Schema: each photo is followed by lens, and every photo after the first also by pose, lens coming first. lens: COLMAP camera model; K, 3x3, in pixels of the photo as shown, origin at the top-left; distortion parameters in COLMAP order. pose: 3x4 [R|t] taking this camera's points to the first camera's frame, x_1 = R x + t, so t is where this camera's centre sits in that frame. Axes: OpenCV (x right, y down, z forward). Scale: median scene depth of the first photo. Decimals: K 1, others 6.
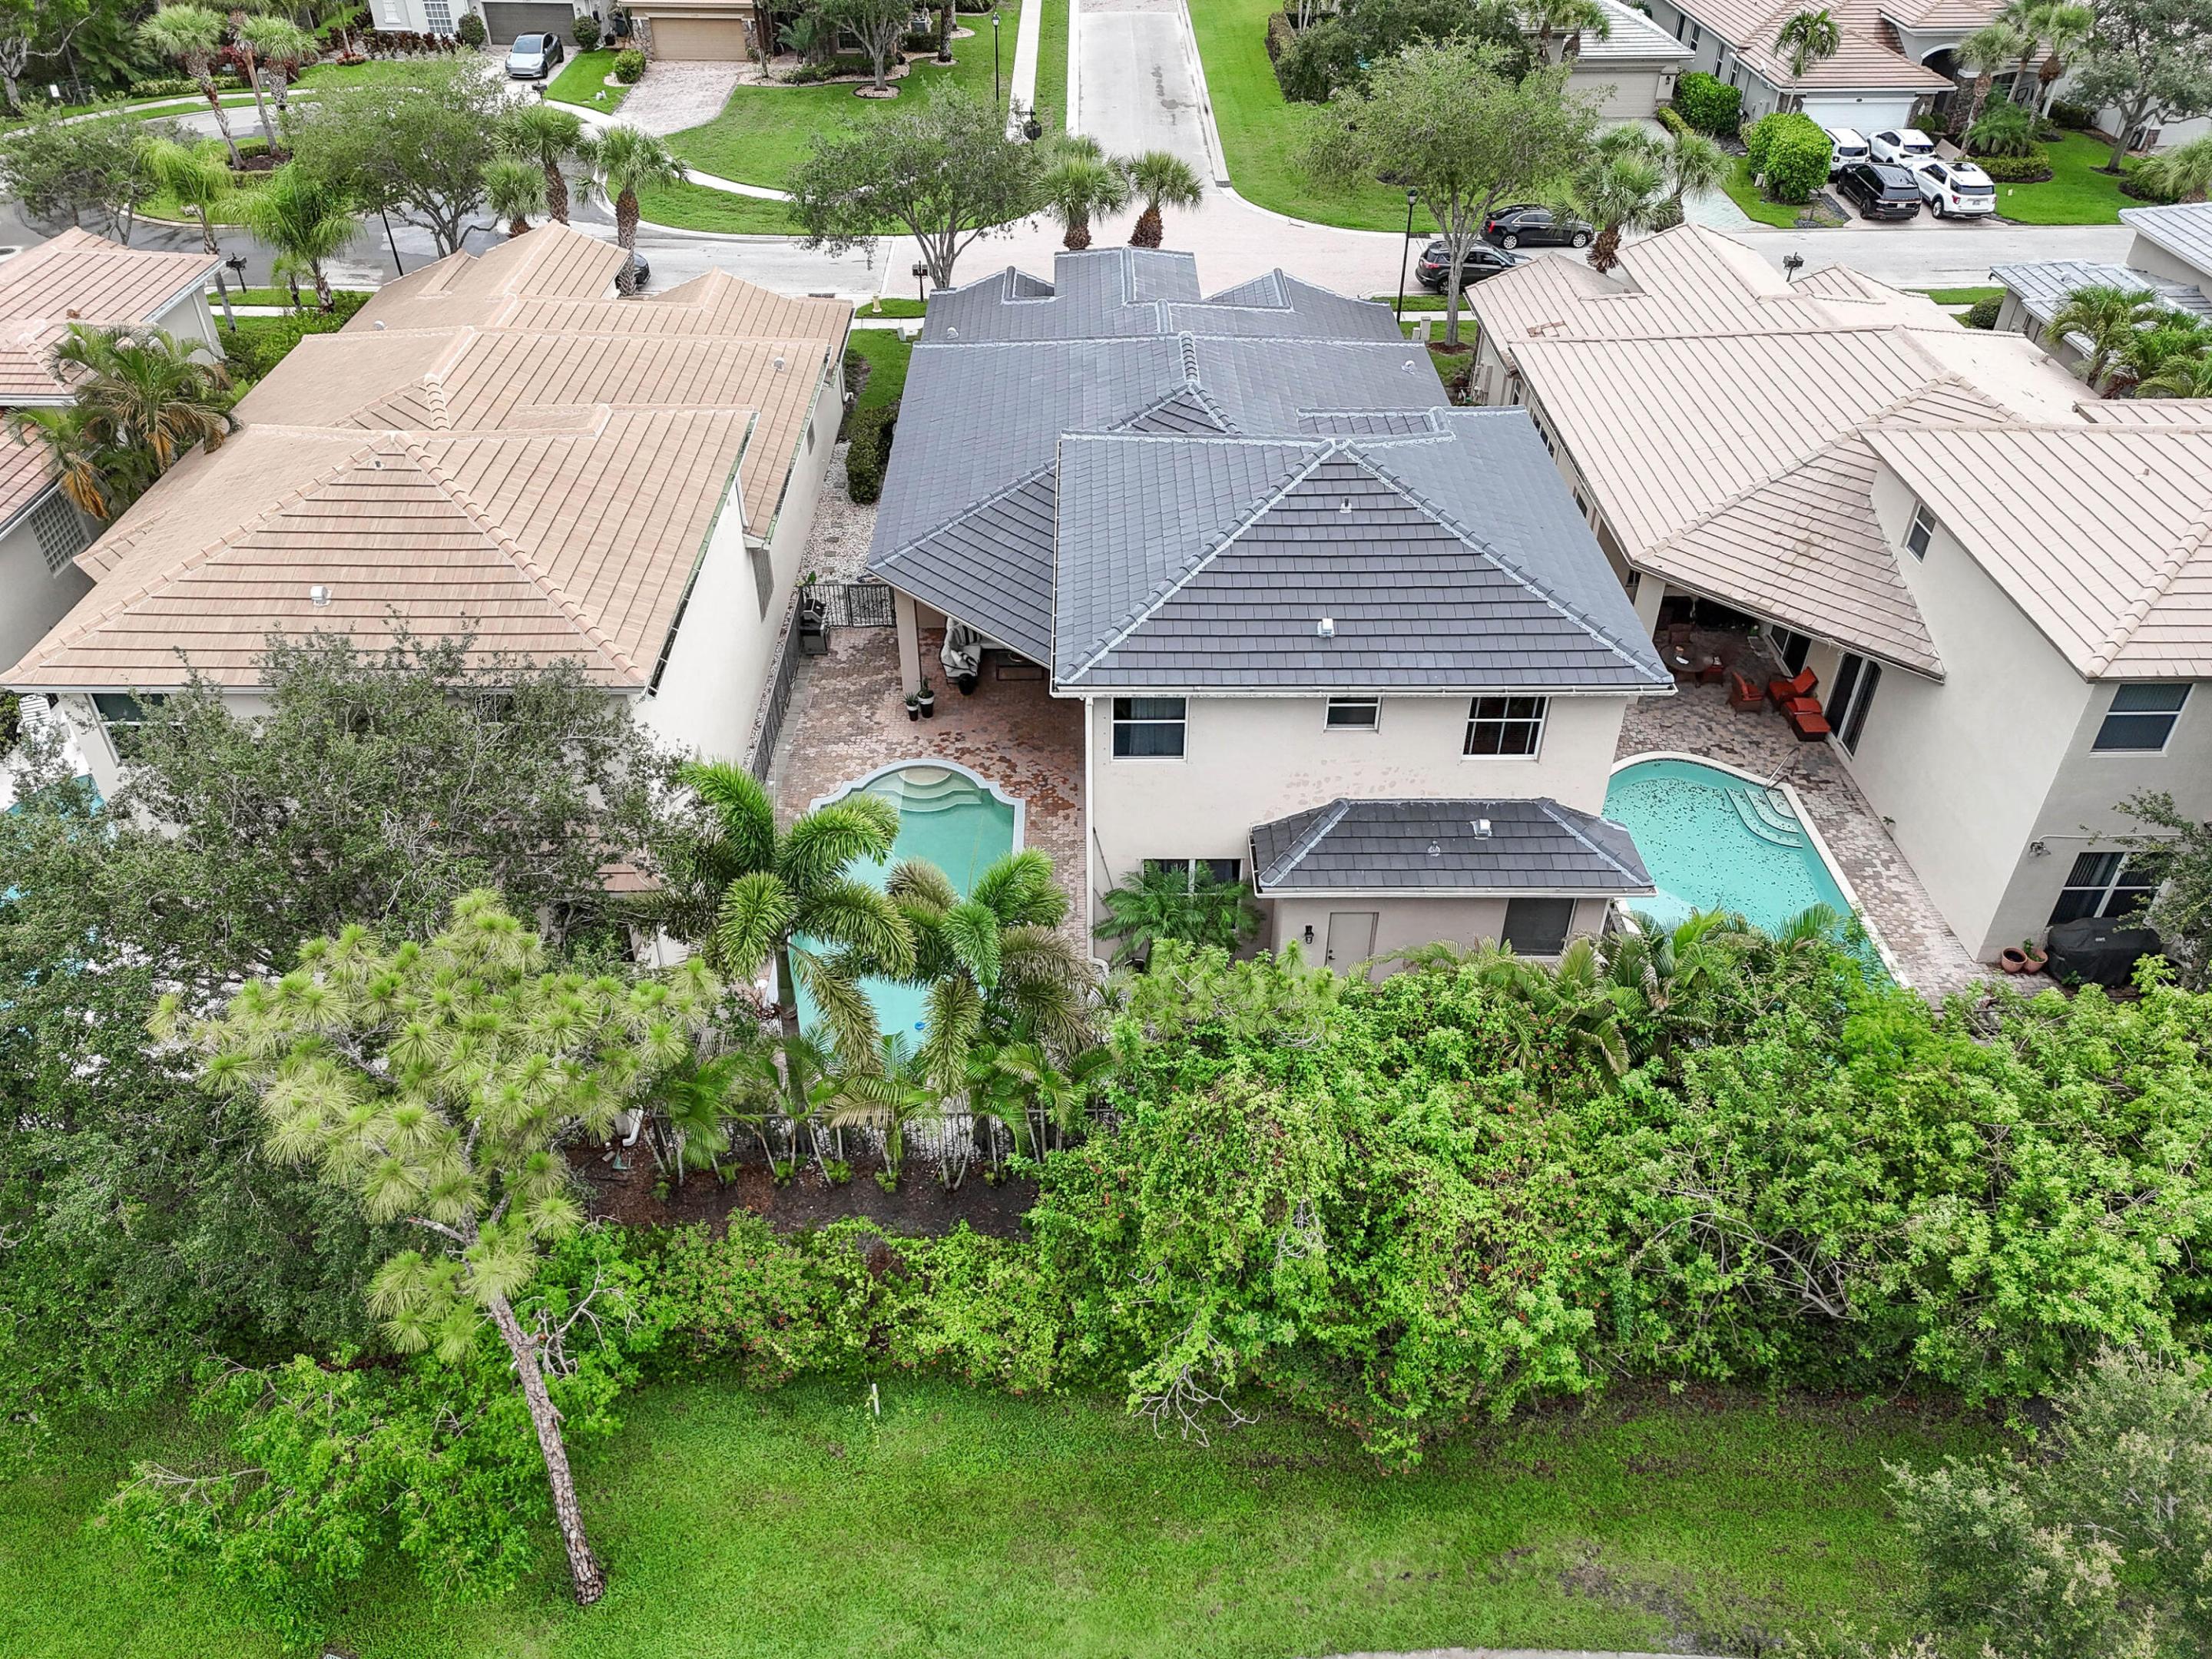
lens RADIAL K [[1630.7, 0, 1106.0], [0, 1630.7, 829.5], [0, 0, 1]] dist [0.107069, -0.097248]
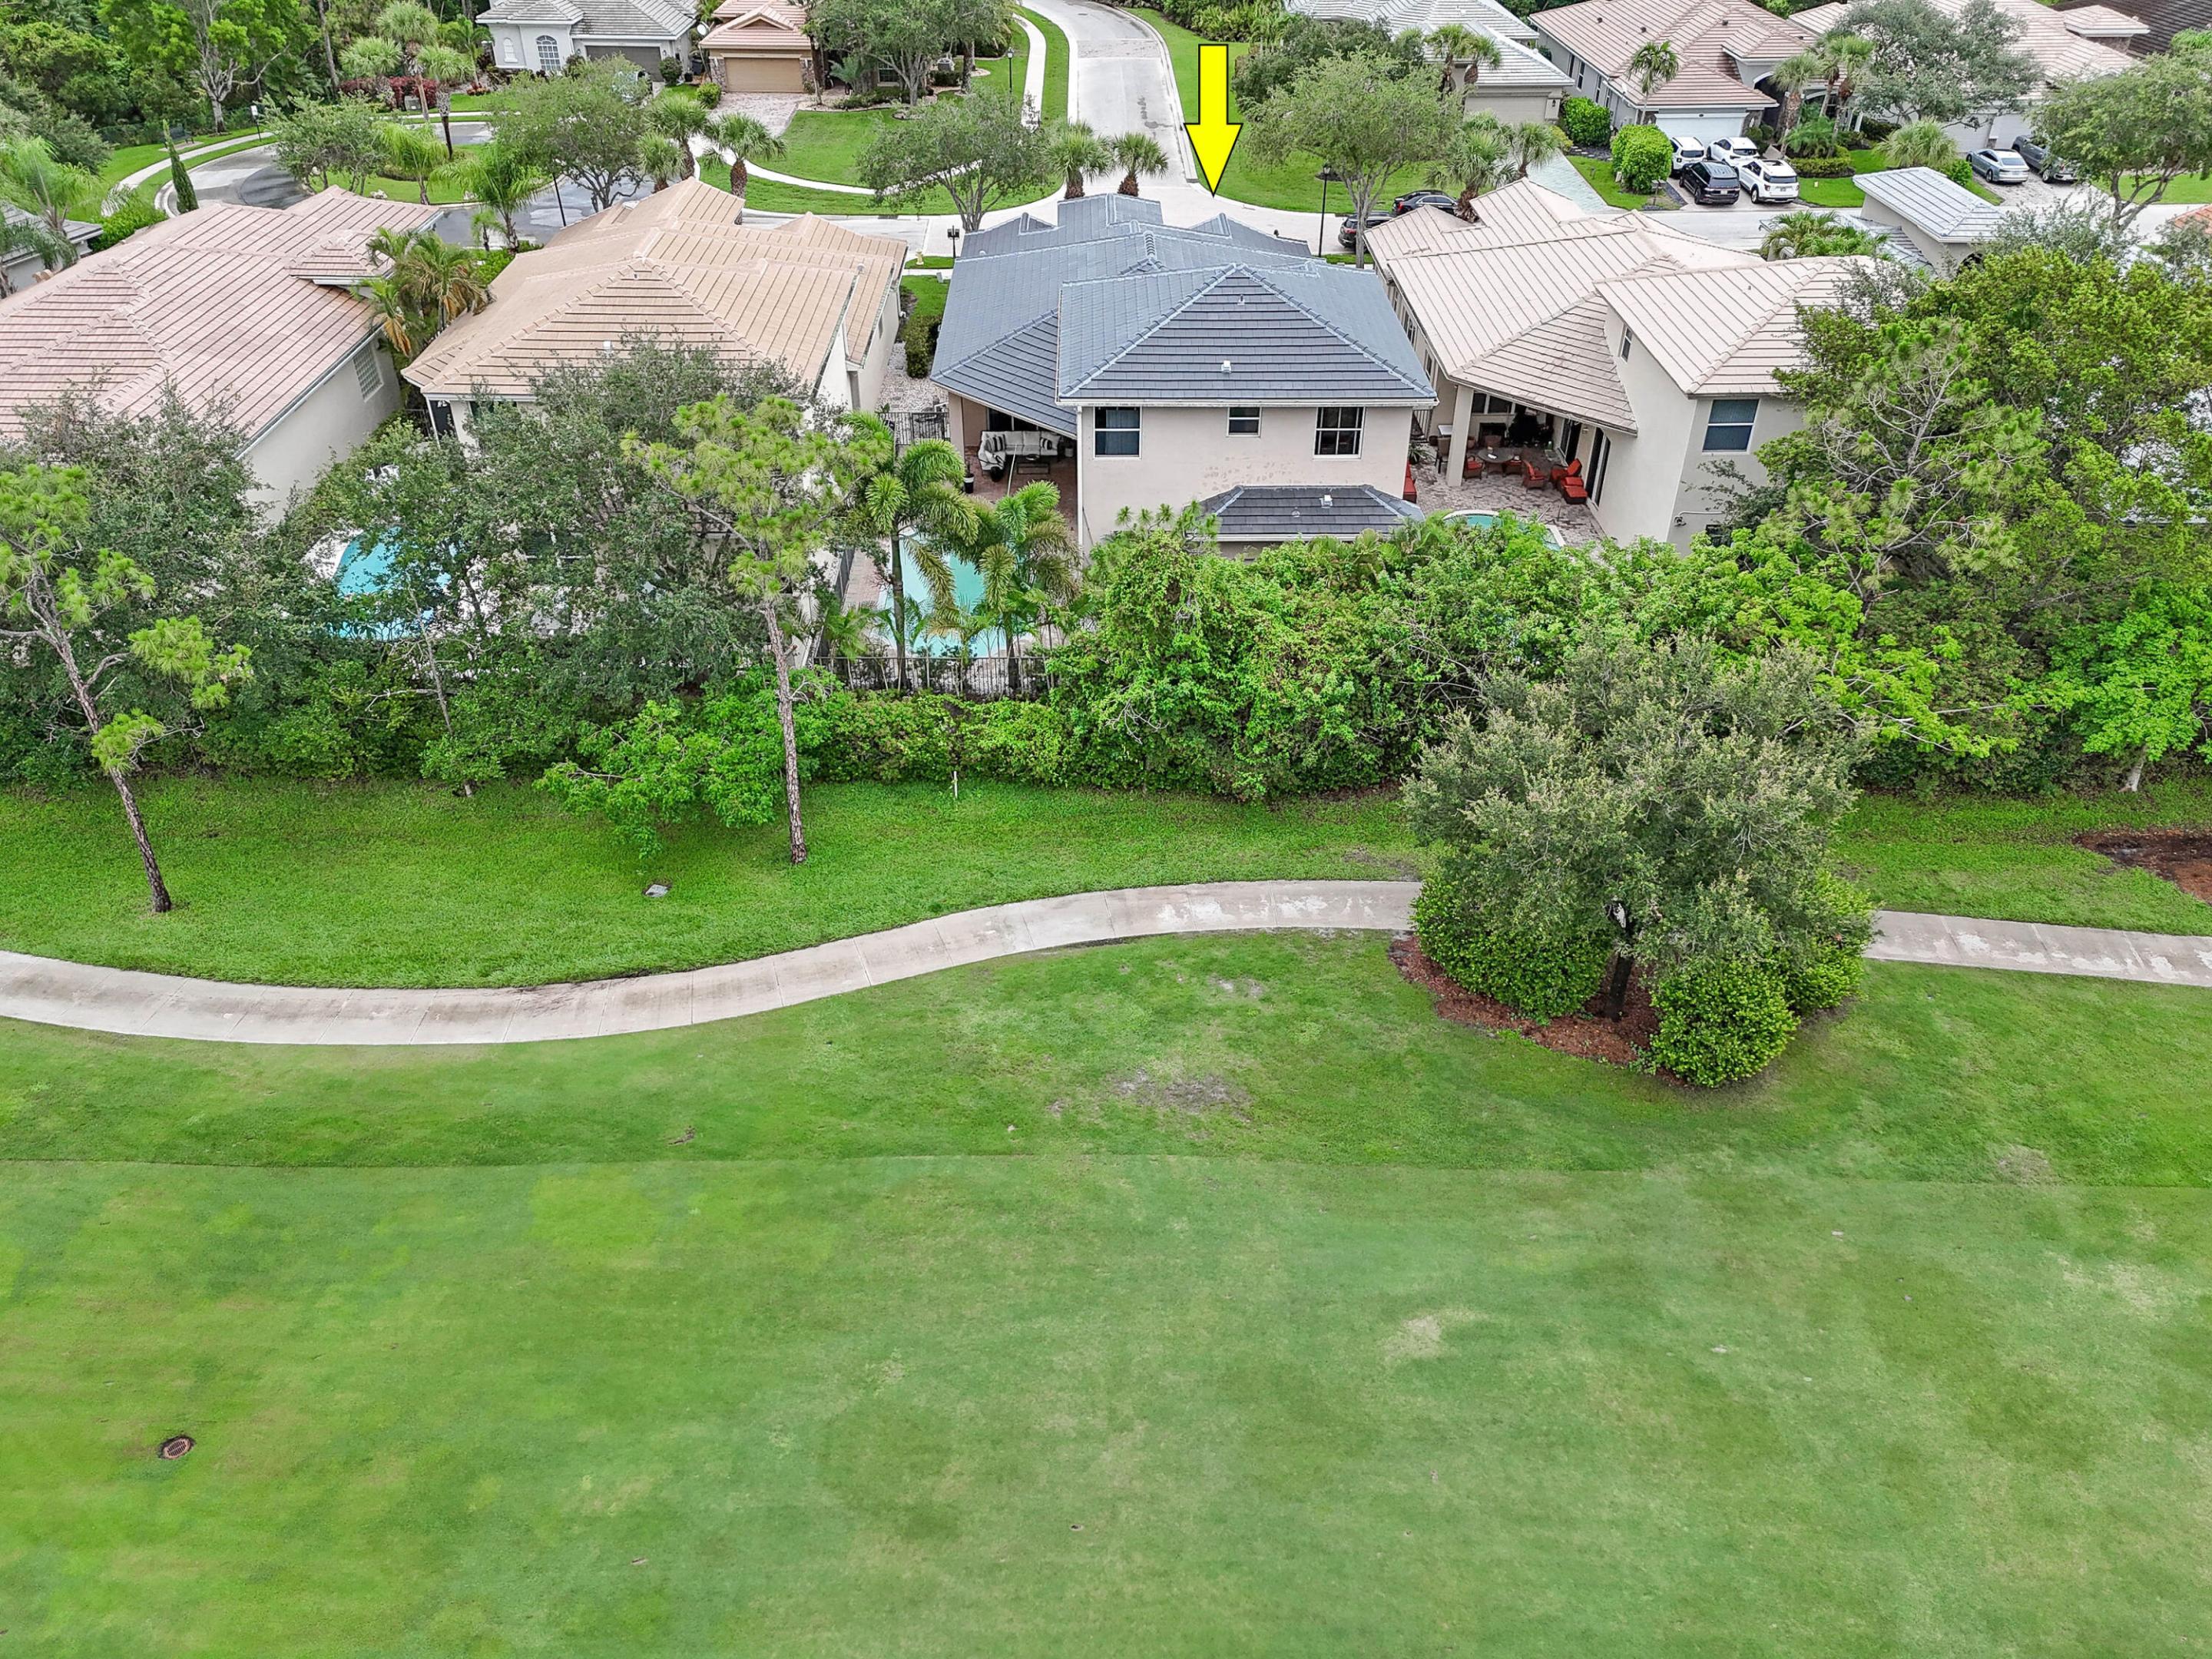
lens RADIAL K [[1630.7, 0, 1106.0], [0, 1630.7, 829.5], [0, 0, 1]] dist [0.107069, -0.097248]
pose [[1.000000, -0.000531, -0.000488, 0.009320], [0.000511, 0.999176, -0.040583, 0.228846], [0.000509, 0.040583, 0.999176, -0.347189]]
